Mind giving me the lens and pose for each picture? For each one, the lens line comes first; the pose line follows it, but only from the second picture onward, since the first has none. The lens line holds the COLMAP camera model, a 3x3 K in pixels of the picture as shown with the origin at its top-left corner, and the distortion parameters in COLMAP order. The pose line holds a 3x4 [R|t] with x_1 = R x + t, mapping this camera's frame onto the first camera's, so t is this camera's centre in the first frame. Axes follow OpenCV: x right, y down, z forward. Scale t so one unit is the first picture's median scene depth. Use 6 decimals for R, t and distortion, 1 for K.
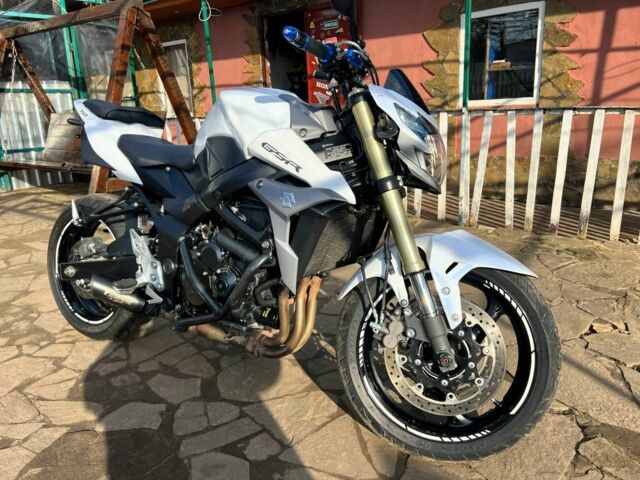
lens RADIAL K [[499.4, 0, 315.2], [0, 499.4, 239.9], [0, 0, 1]] dist [0.068414, -0.082377]
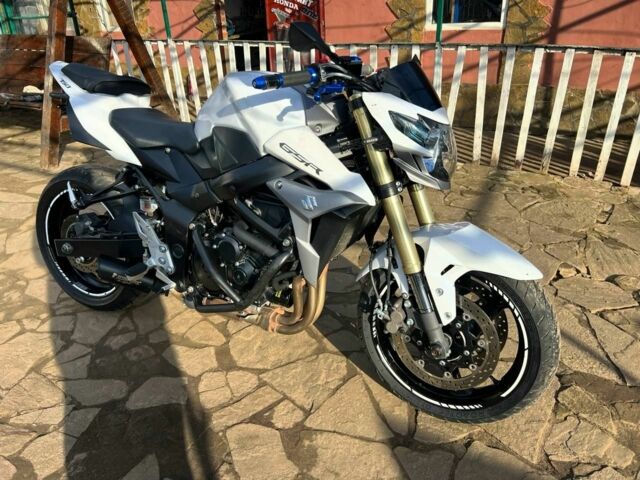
lens RADIAL K [[499.4, 0, 315.2], [0, 499.4, 239.9], [0, 0, 1]] dist [0.068414, -0.082377]
pose [[0.993730, -0.048572, 0.100706, -0.113115], [0.028392, 0.980810, 0.192888, -0.151225], [-0.108142, -0.188820, 0.976039, -0.018110]]
